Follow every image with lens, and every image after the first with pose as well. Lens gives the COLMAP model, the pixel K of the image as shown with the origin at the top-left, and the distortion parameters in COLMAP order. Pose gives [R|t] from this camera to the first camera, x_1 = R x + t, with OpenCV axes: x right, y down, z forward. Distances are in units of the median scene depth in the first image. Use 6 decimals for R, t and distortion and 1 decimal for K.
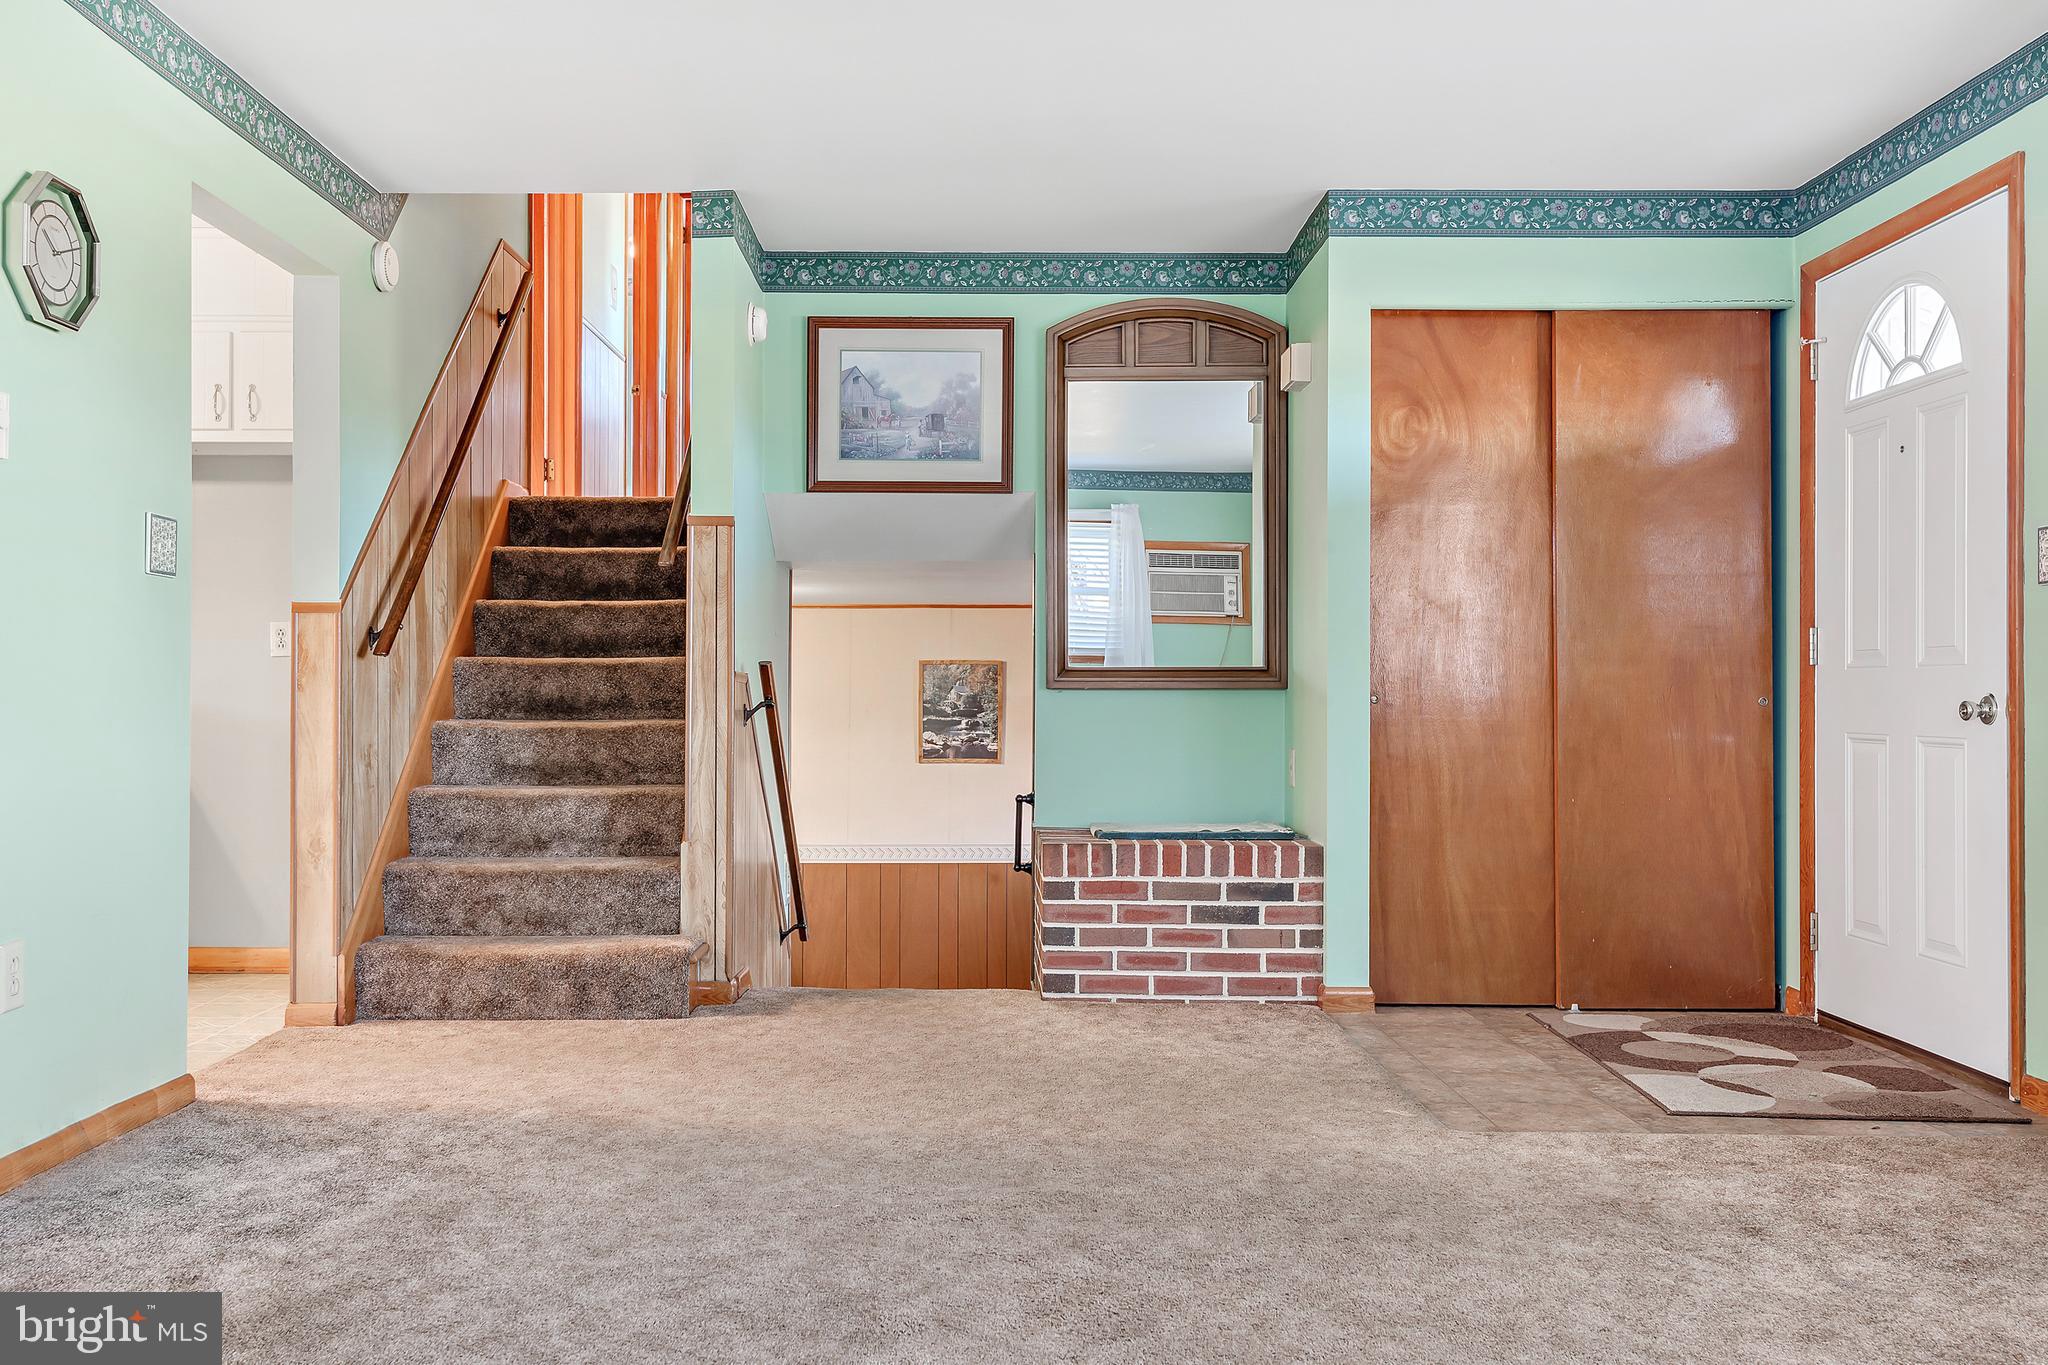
lens RADIAL K [[1758.7, 0, 975.7], [0, 1758.7, 680.8], [0, 0, 1]] dist [0.034378, -0.017513]
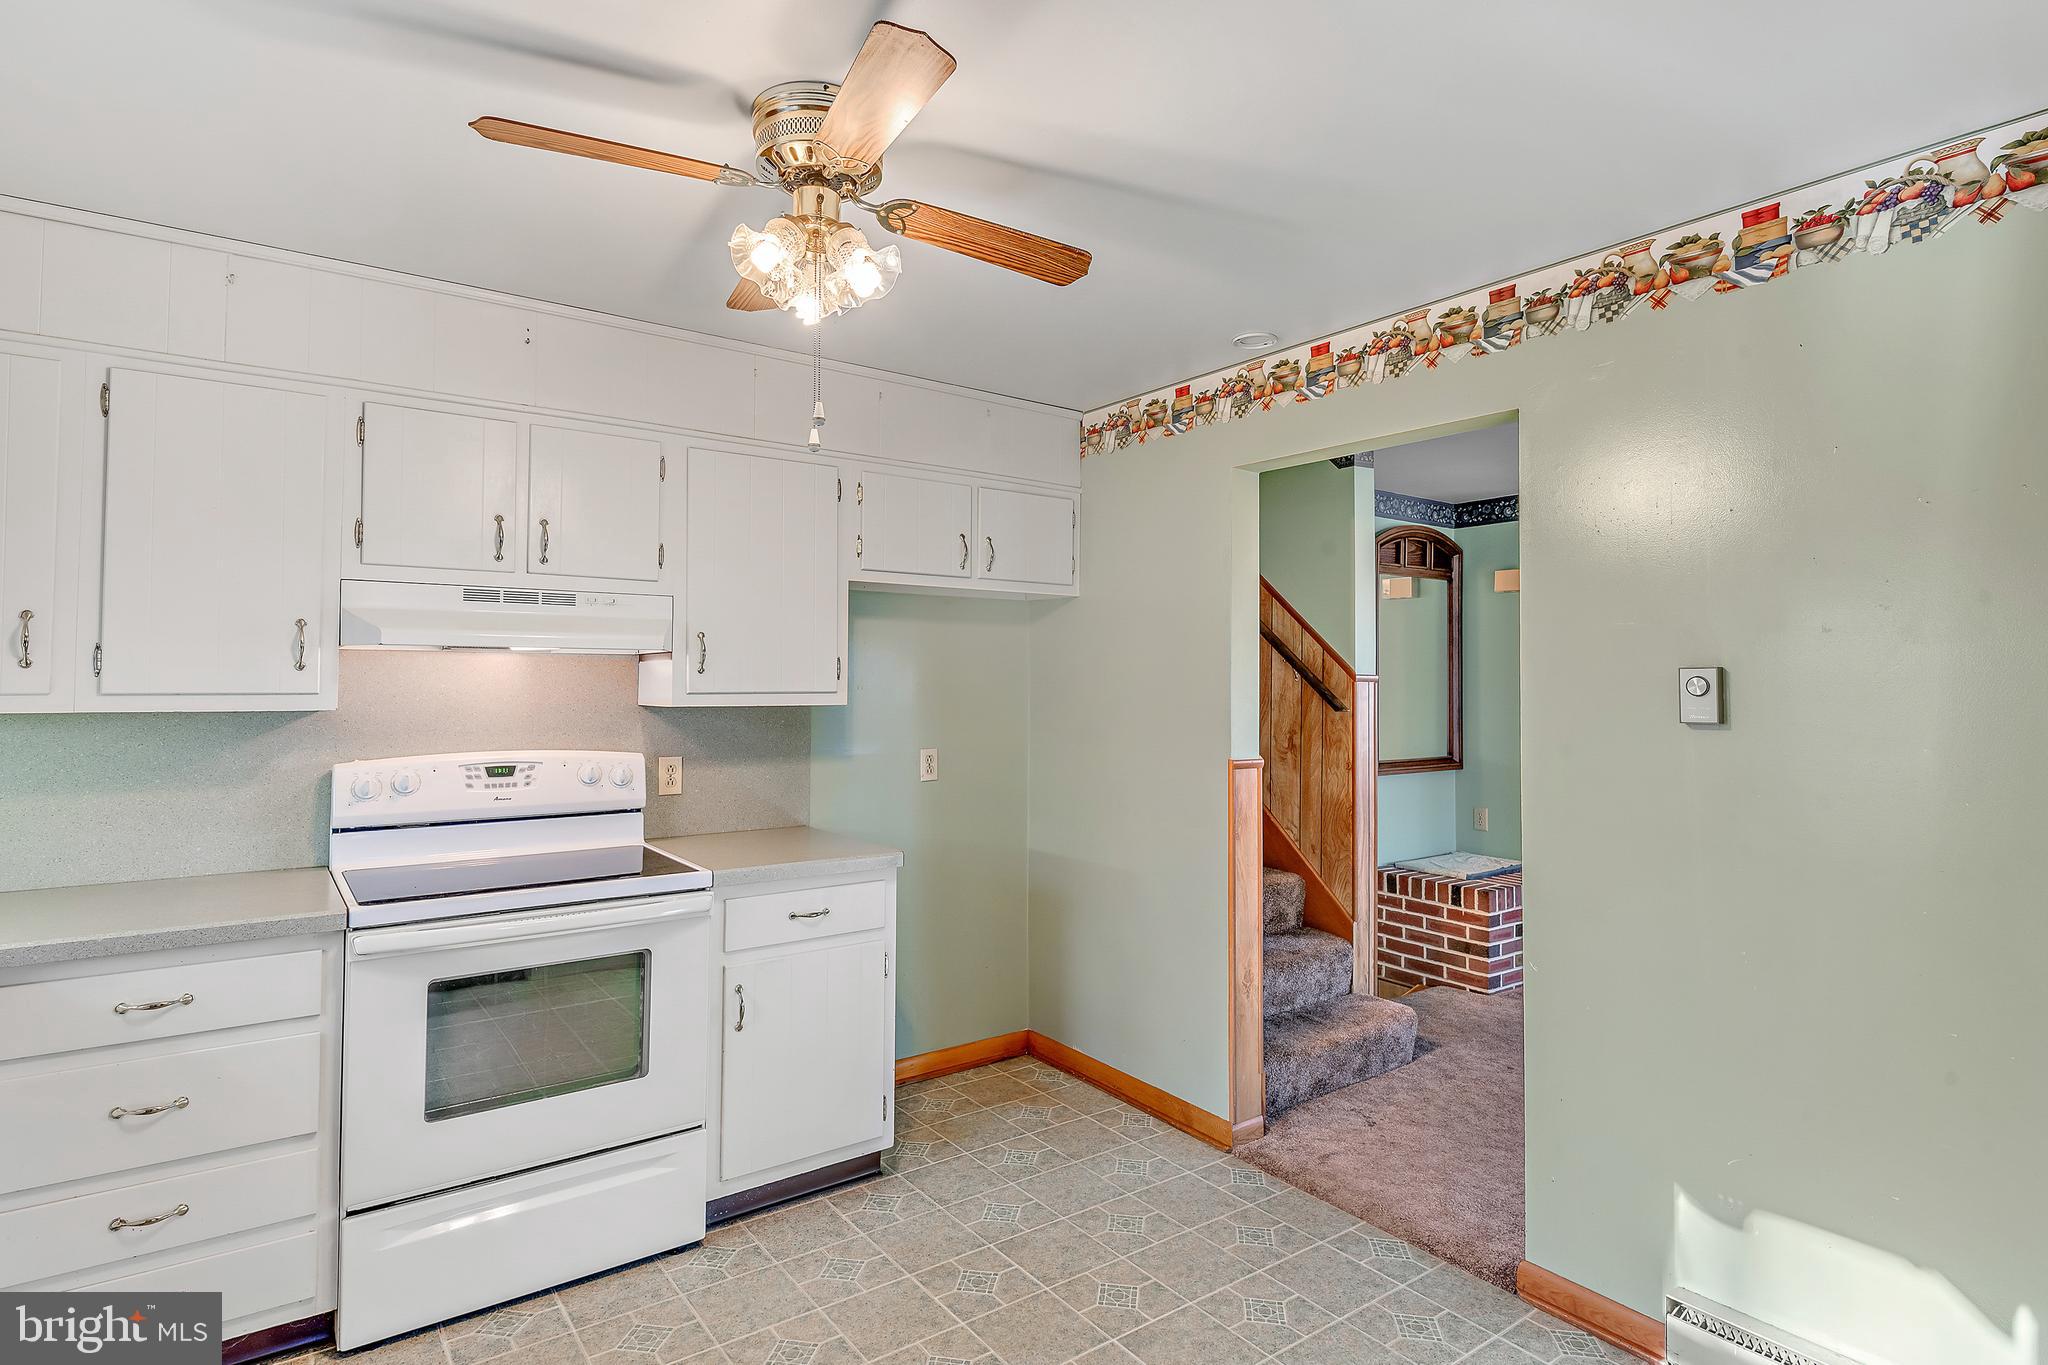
lens RADIAL K [[1048.8, 0, 1024.0], [0, 1048.8, 647.9], [0, 0, 1]] dist [0.020999, -0.000089]
pose [[0.801268, 0.021611, 0.597915, -0.828435], [-0.011162, 0.999713, -0.021175, -0.092807], [-0.598201, 0.010294, 0.801280, 0.510465]]
